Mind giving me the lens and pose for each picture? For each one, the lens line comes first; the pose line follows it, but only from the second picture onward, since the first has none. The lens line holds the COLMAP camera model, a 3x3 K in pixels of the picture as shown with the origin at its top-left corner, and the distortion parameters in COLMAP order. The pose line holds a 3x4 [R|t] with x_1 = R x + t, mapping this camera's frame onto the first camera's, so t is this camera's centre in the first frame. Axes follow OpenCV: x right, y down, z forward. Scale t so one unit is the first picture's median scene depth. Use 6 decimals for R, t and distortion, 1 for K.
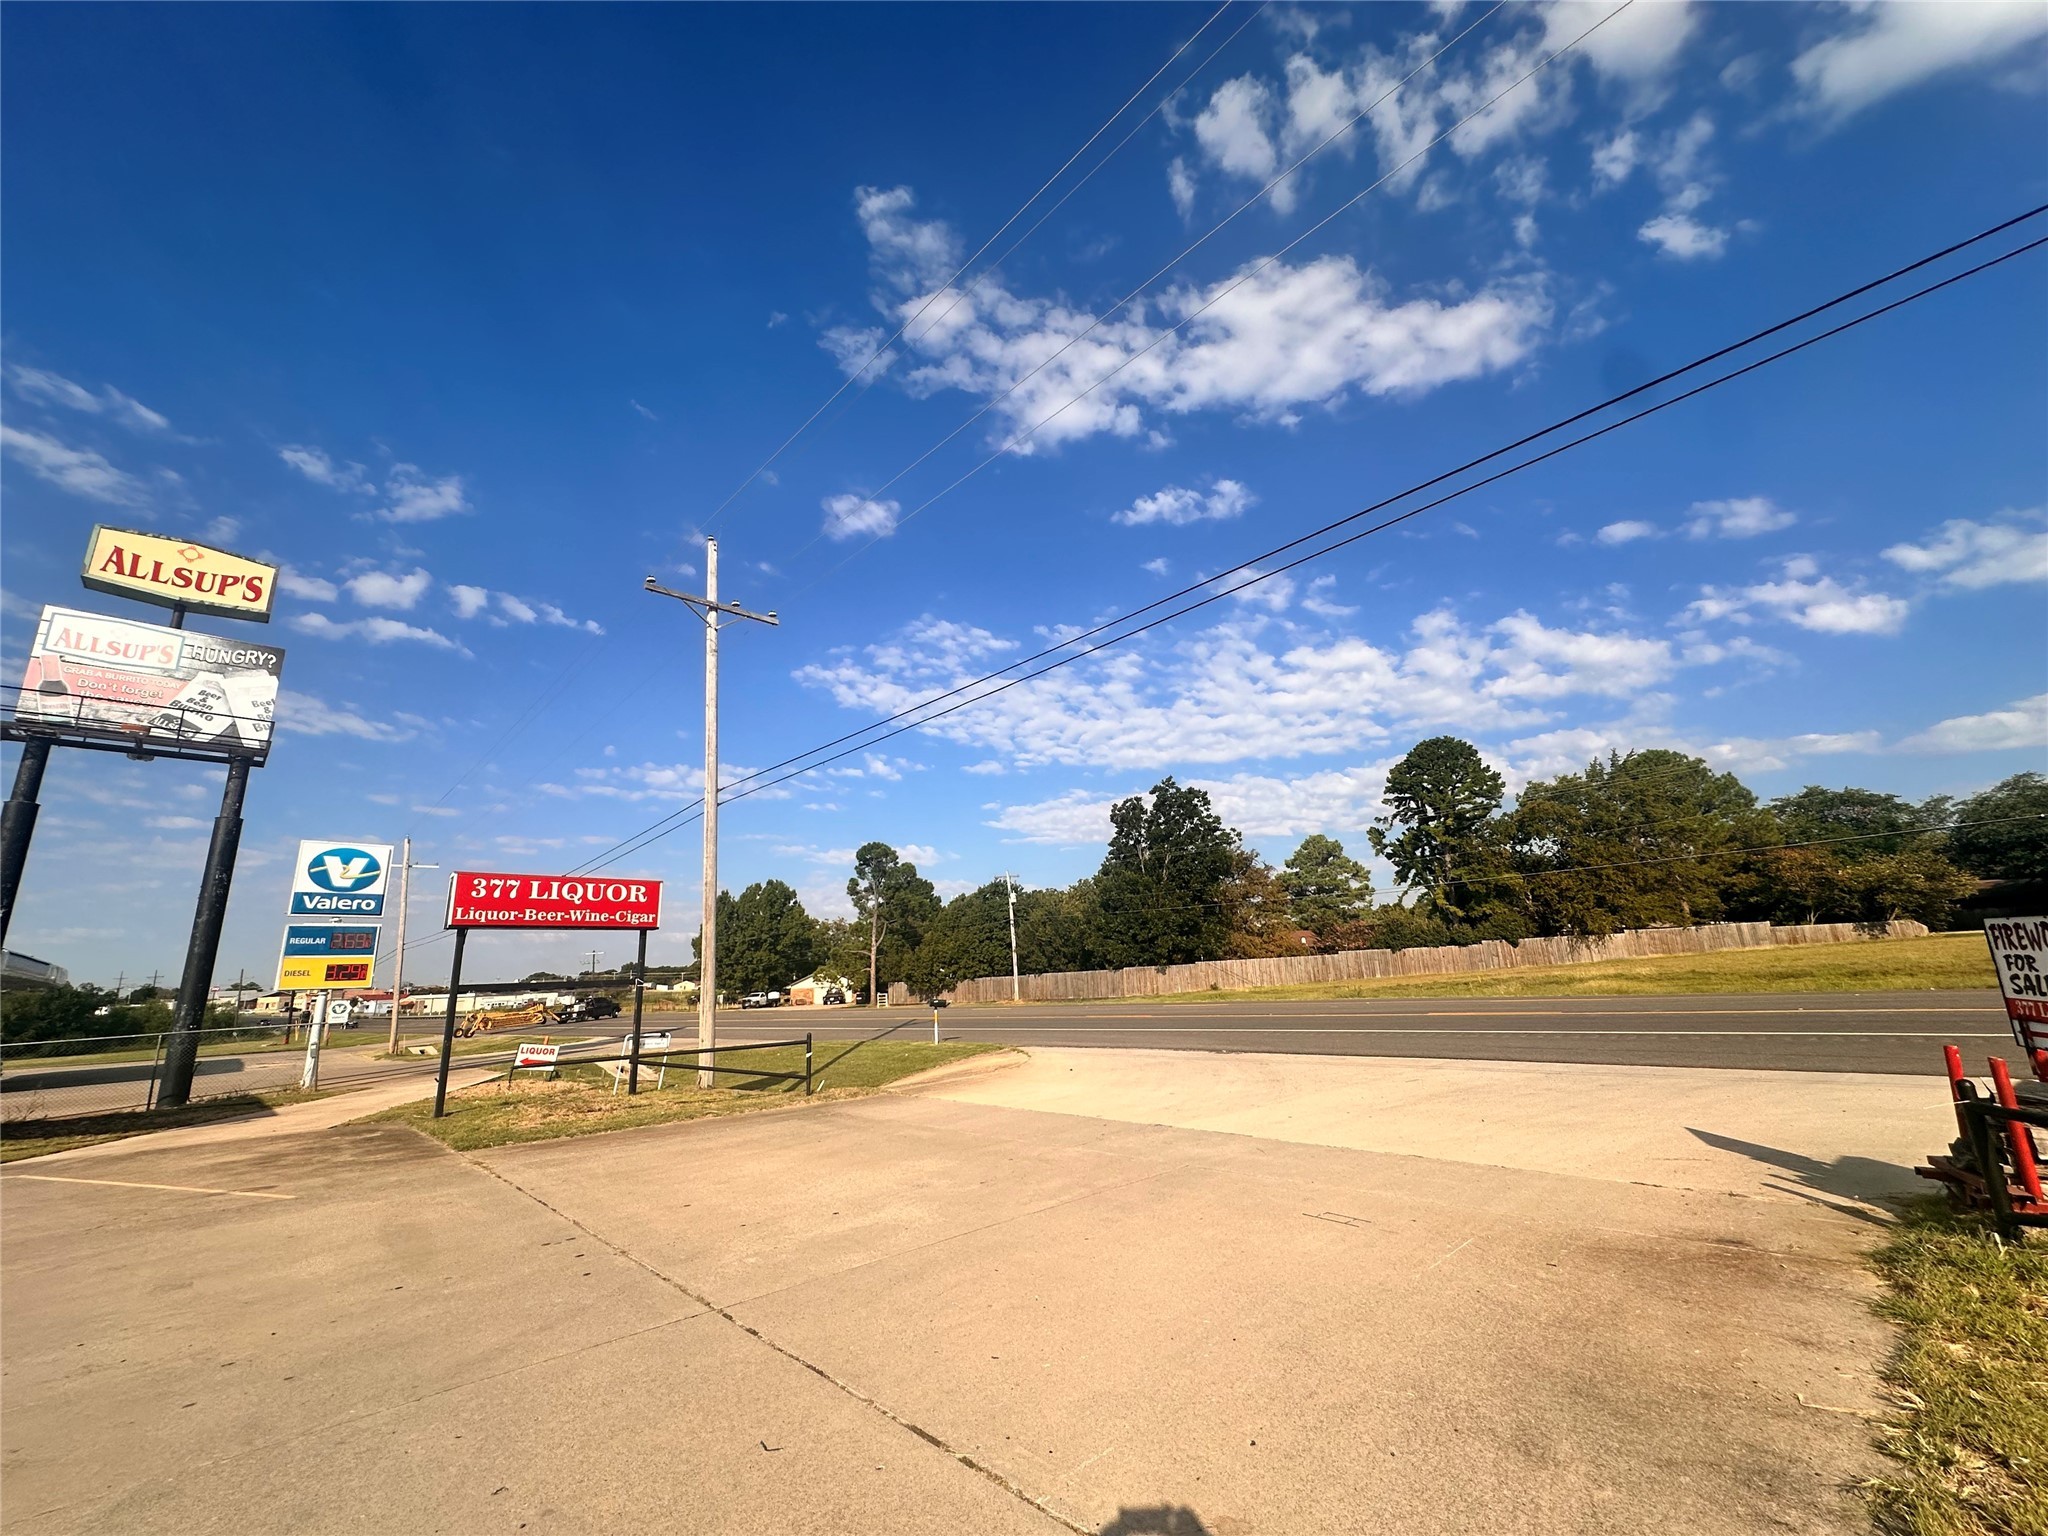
lens RADIAL K [[829.6, 0, 1024.0], [0, 829.6, 768.0], [0, 0, 1]] dist [-0.003516, -0.000087]
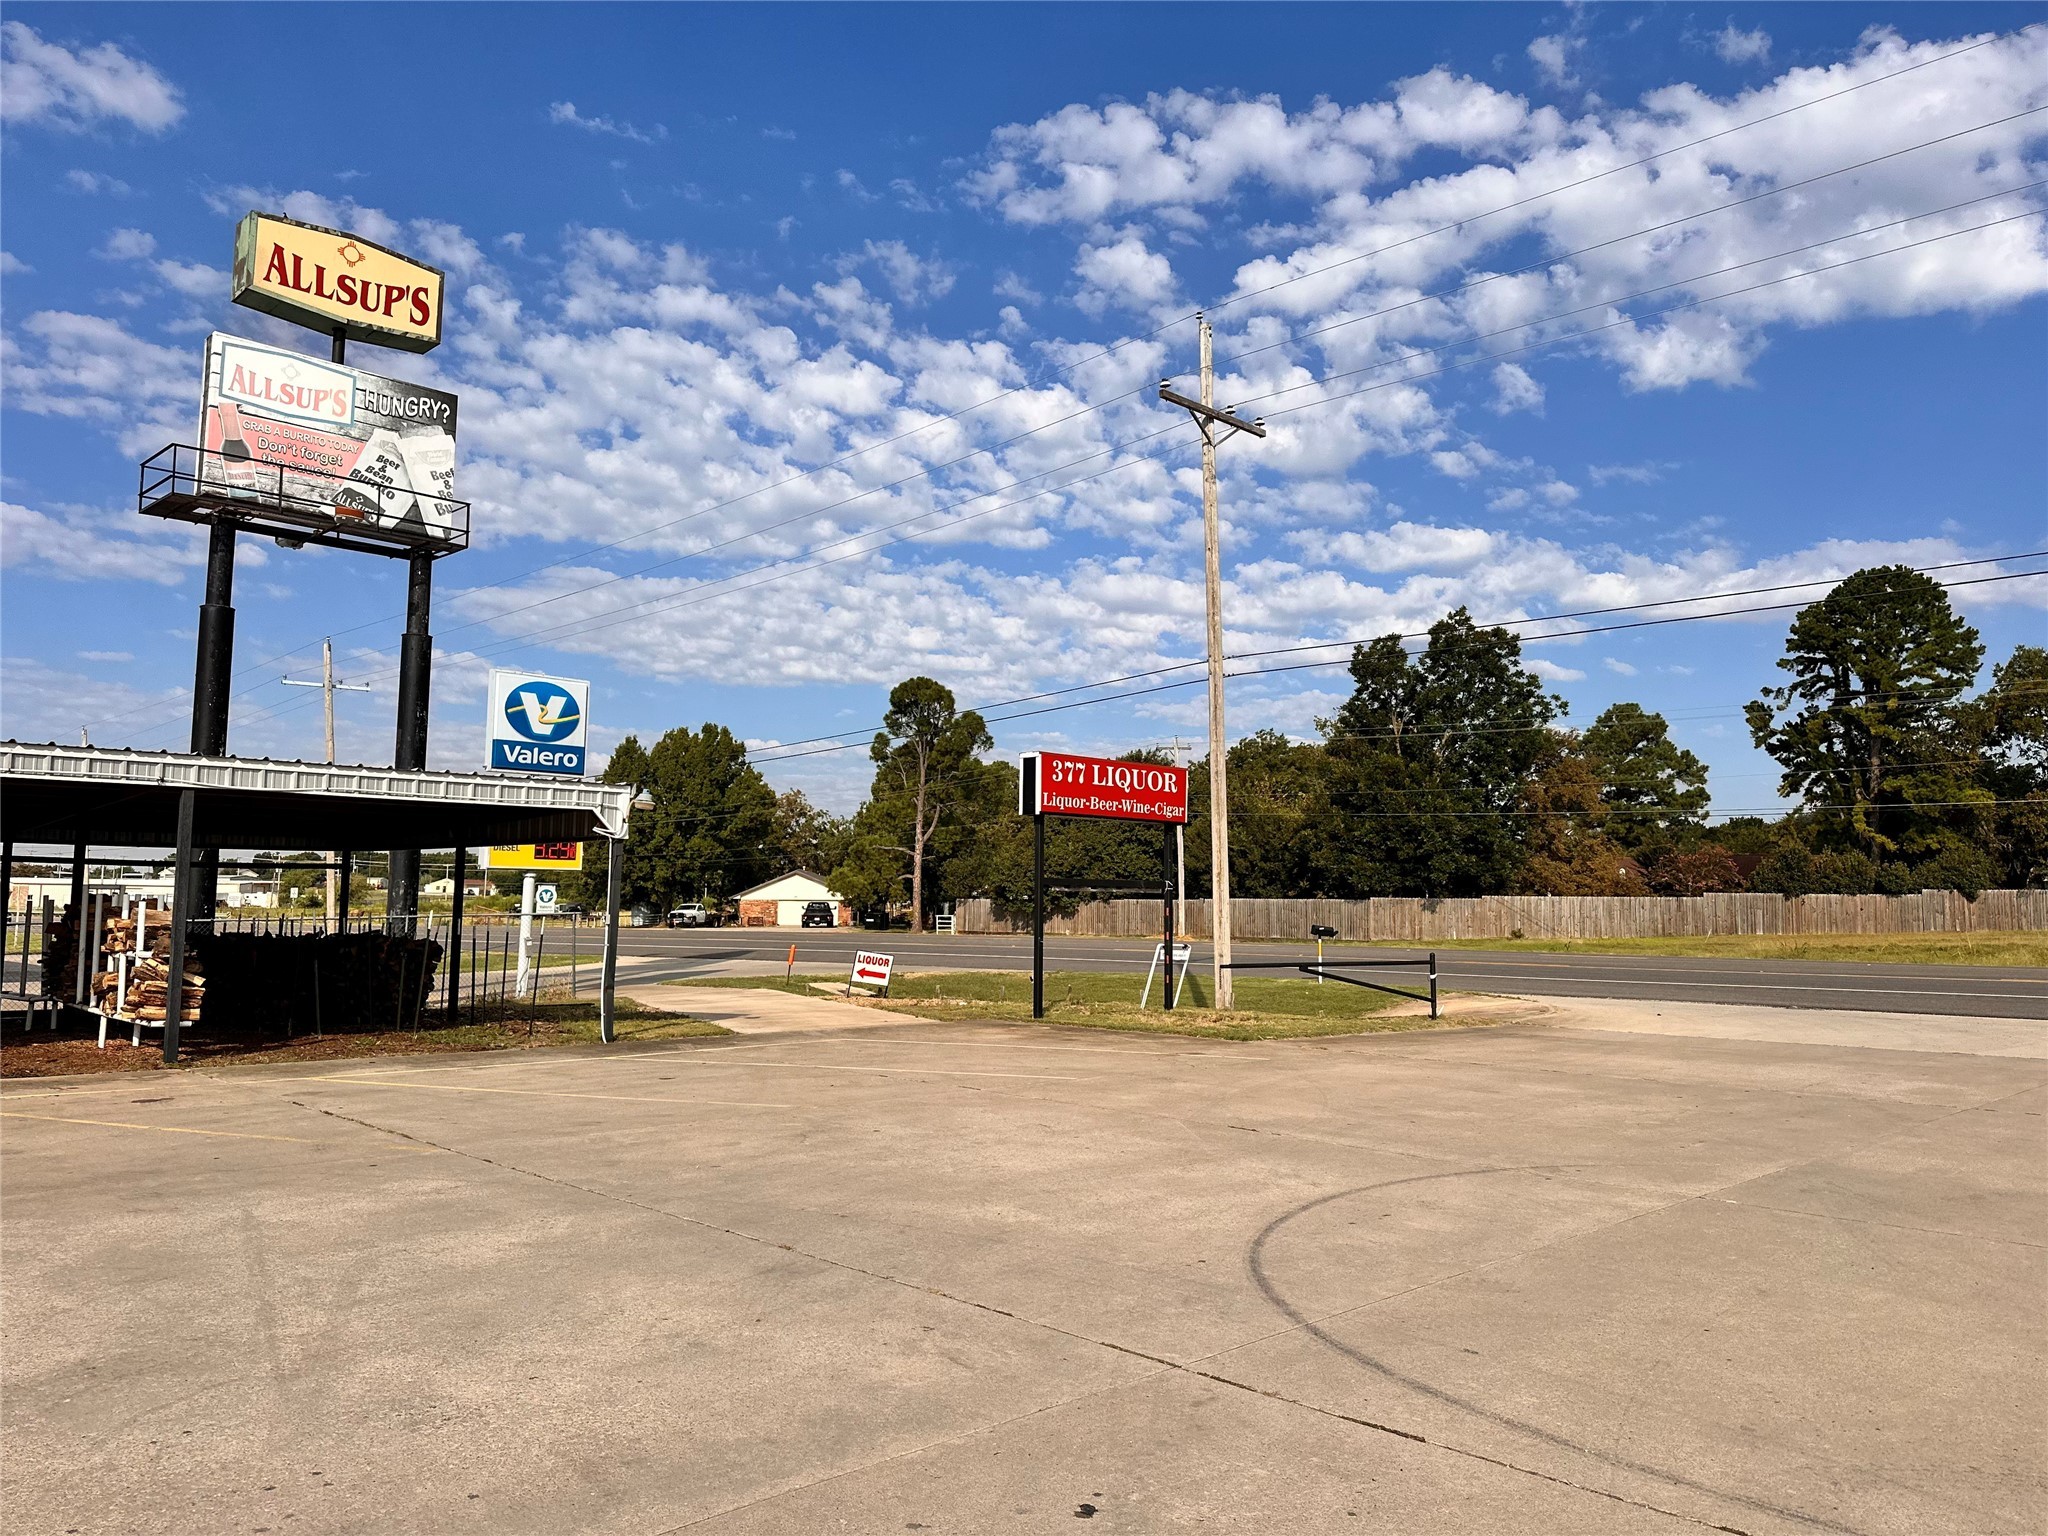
lens RADIAL K [[1455.9, 0, 1024.0], [0, 1455.9, 768.0], [0, 0, 1]] dist [0.092305, -0.152288]
pose [[0.998214, 0.057013, 0.017870, -0.188553], [-0.059090, 0.986295, 0.154050, -0.023979], [-0.008842, -0.154831, 0.987901, -0.133603]]
